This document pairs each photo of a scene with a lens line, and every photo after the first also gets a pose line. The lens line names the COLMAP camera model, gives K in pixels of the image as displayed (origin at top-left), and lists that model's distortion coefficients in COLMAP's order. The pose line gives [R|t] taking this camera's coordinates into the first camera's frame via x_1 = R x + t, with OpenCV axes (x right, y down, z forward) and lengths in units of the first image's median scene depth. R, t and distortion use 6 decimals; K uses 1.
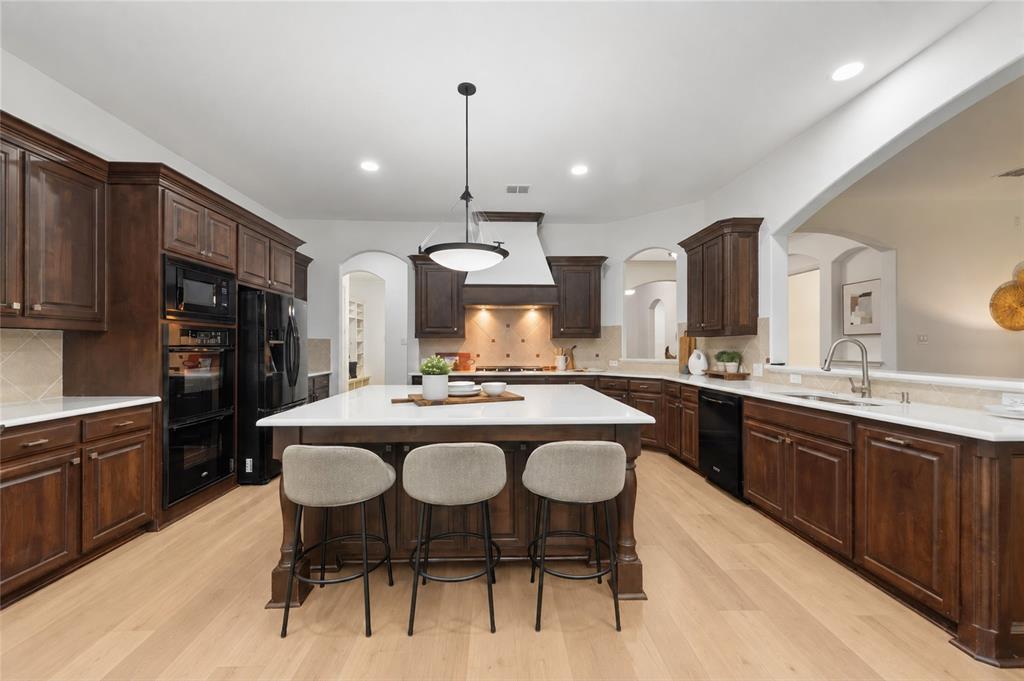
lens RADIAL K [[404.5, 0, 508.4], [0, 404.5, 345.2], [0, 0, 1]] dist [0.020113, 0.000143]
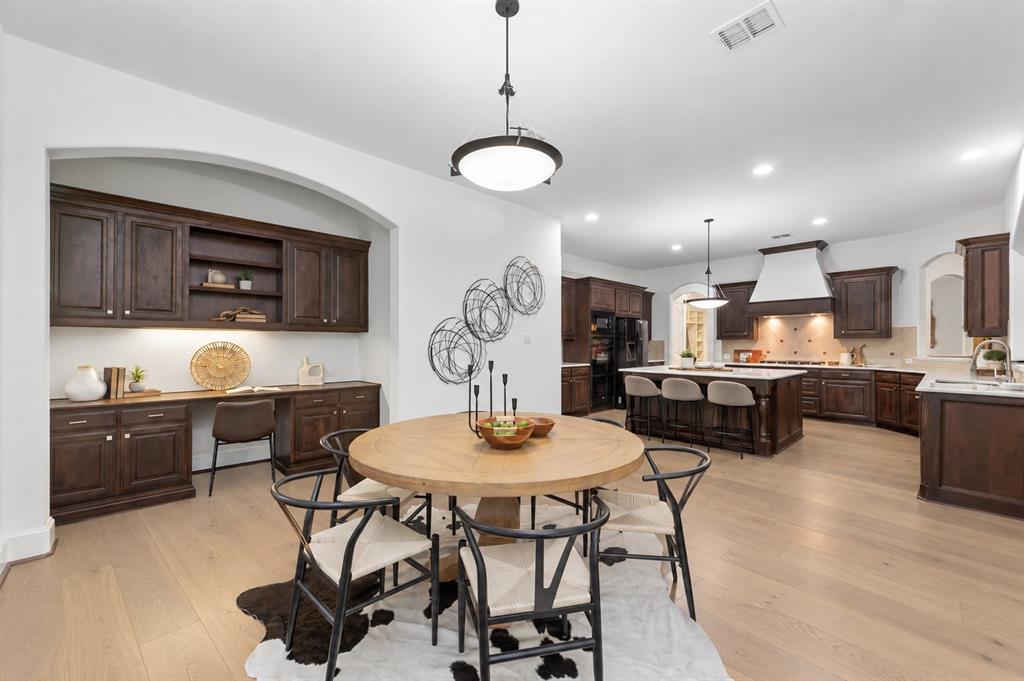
lens RADIAL K [[404.5, 0, 511.3], [0, 404.5, 342.4], [0, 0, 1]] dist [0.020113, 0.000143]
pose [[0.659089, -0.001933, -0.752062, 0.481061], [-0.001508, 0.999991, -0.003892, -0.000688], [0.752063, 0.003700, 0.659080, -0.679809]]
